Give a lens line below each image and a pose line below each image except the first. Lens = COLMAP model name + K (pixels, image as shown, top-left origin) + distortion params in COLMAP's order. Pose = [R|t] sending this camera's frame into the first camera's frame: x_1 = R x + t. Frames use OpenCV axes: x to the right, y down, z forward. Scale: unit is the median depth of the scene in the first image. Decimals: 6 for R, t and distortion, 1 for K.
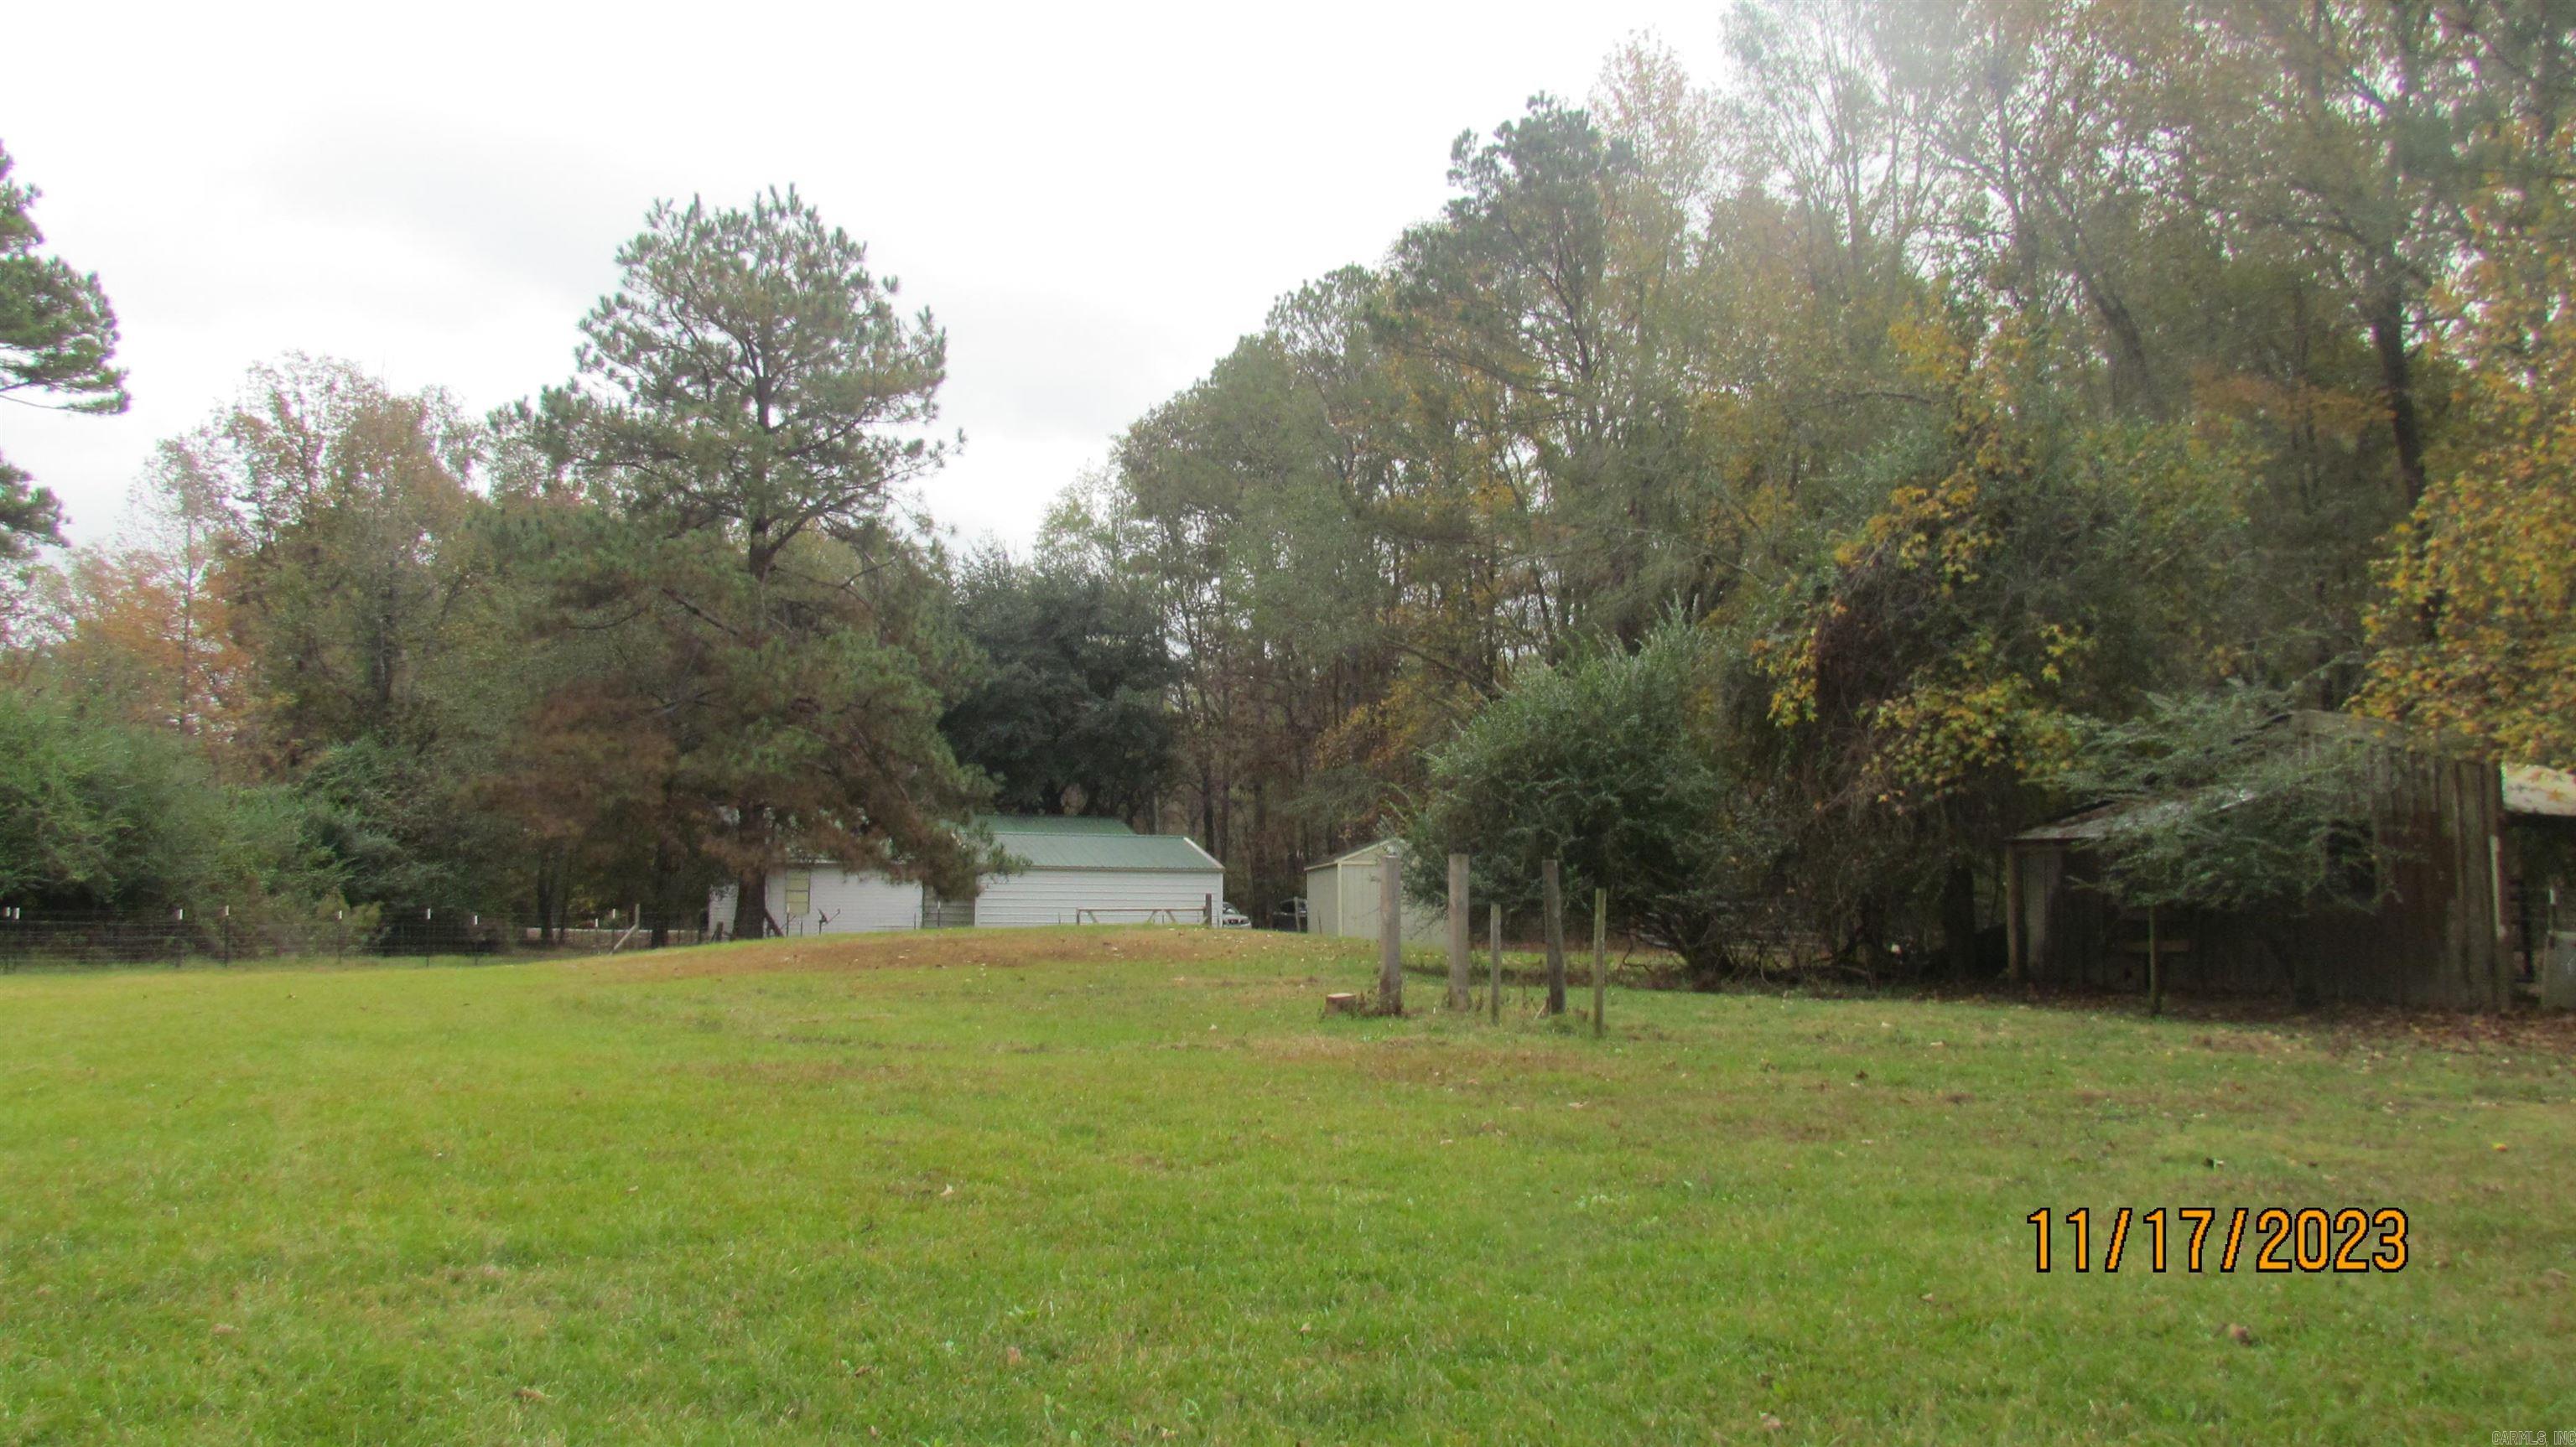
lens RADIAL K [[2174.9, 0, 1308.7], [0, 2174.9, 744.7], [0, 0, 1]] dist [-0.003514, -0.006692]
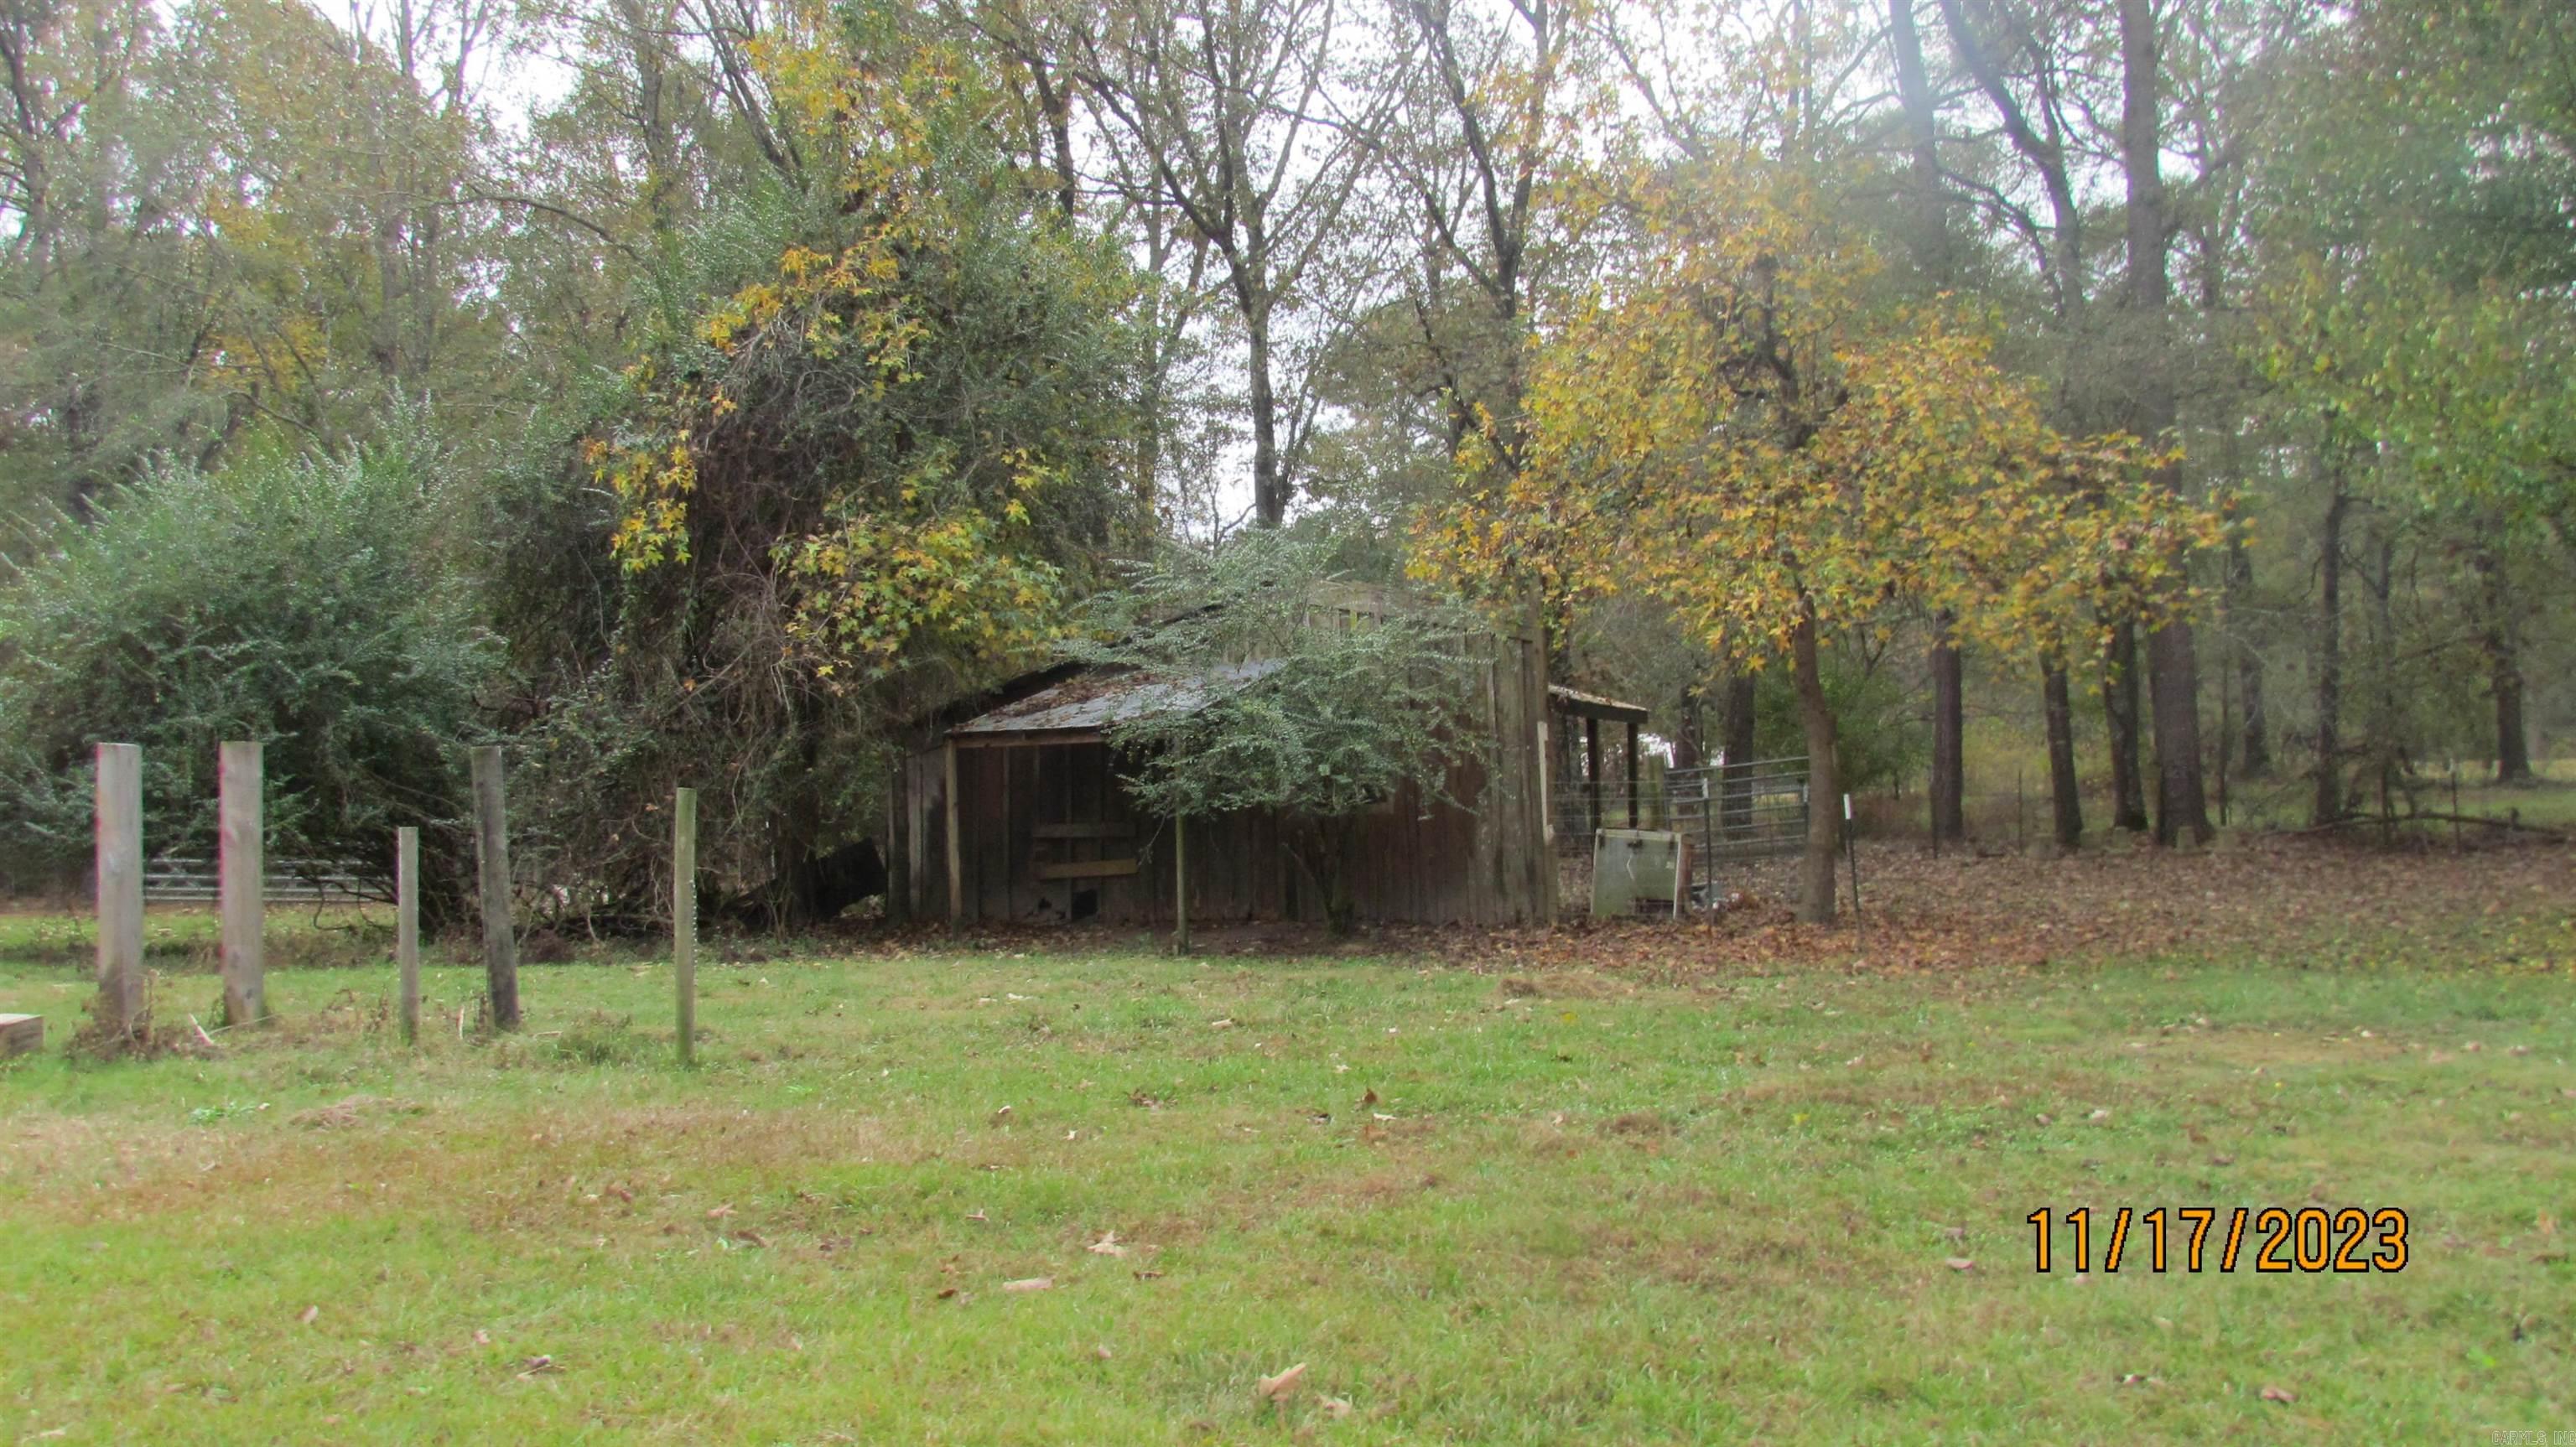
lens RADIAL K [[2174.9, 0, 1293.6], [0, 2174.9, 736.5], [0, 0, 1]] dist [-0.003514, -0.006692]
pose [[0.742221, 0.004275, 0.670142, -0.099027], [-0.018463, 0.999731, 0.014071, 0.034536], [-0.669901, -0.022817, 0.742099, 0.390100]]
